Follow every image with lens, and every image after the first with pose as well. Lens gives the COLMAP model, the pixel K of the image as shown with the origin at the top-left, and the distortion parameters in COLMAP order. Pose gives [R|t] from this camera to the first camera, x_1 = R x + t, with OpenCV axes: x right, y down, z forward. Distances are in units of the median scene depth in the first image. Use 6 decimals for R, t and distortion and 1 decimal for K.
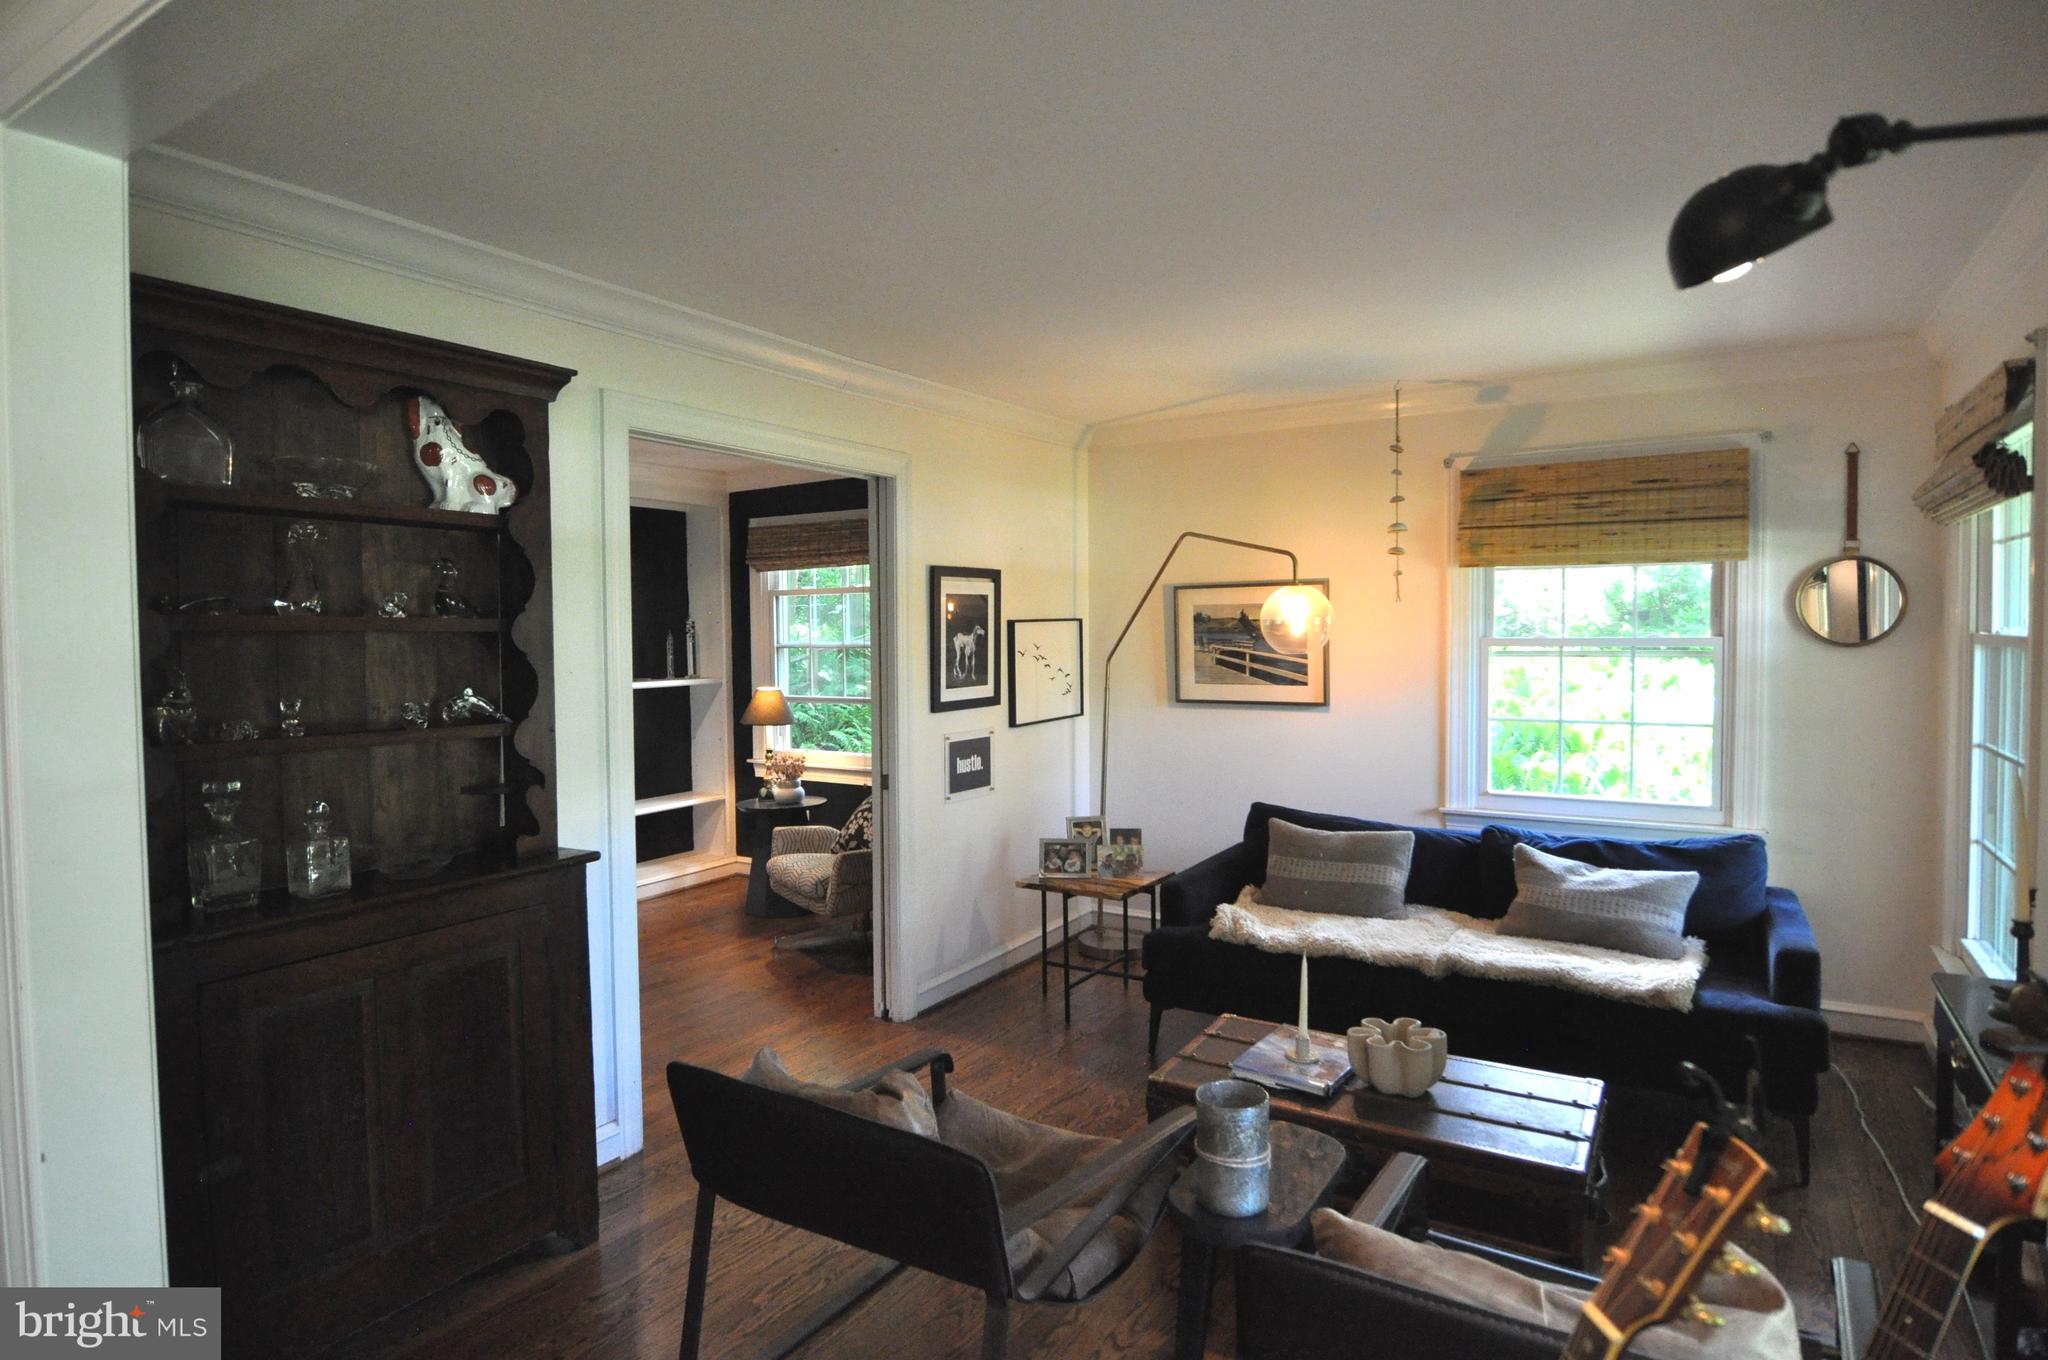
lens RADIAL K [[1093.6, 0, 1020.2], [0, 1093.6, 670.0], [0, 0, 1]] dist [-0.004460, -0.013822]
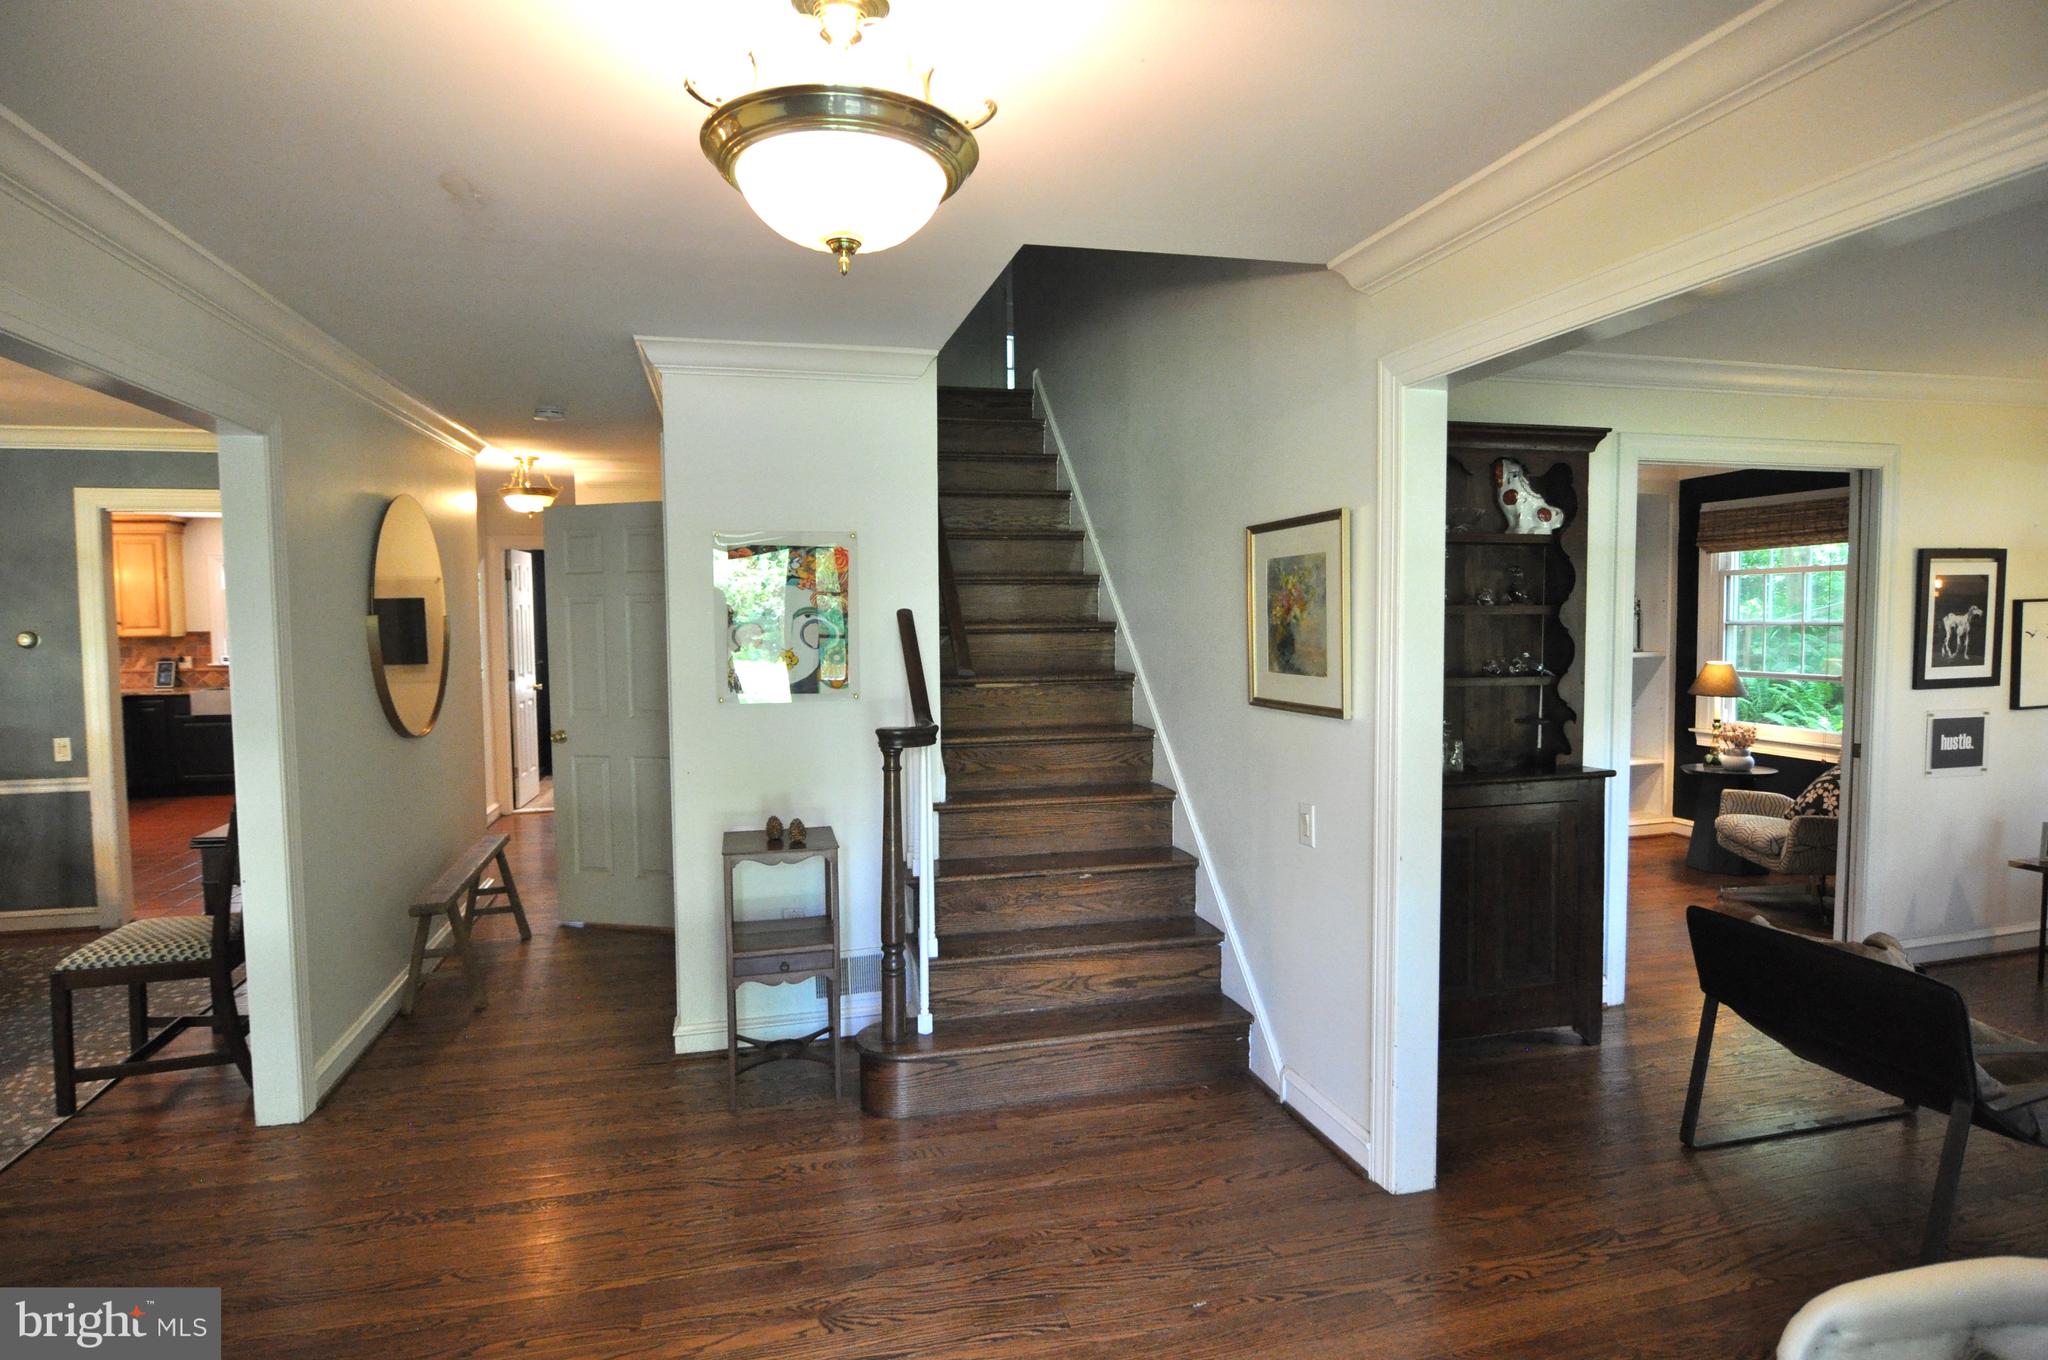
lens RADIAL K [[1097.8, 0, 1017.1], [0, 1097.8, 673.6], [0, 0, 1]] dist [-0.013086, -0.004223]
pose [[0.723931, 0.040079, -0.688707, 0.012851], [-0.020622, 0.999122, 0.036467, 0.003592], [0.689564, -0.012198, 0.724122, -0.330397]]
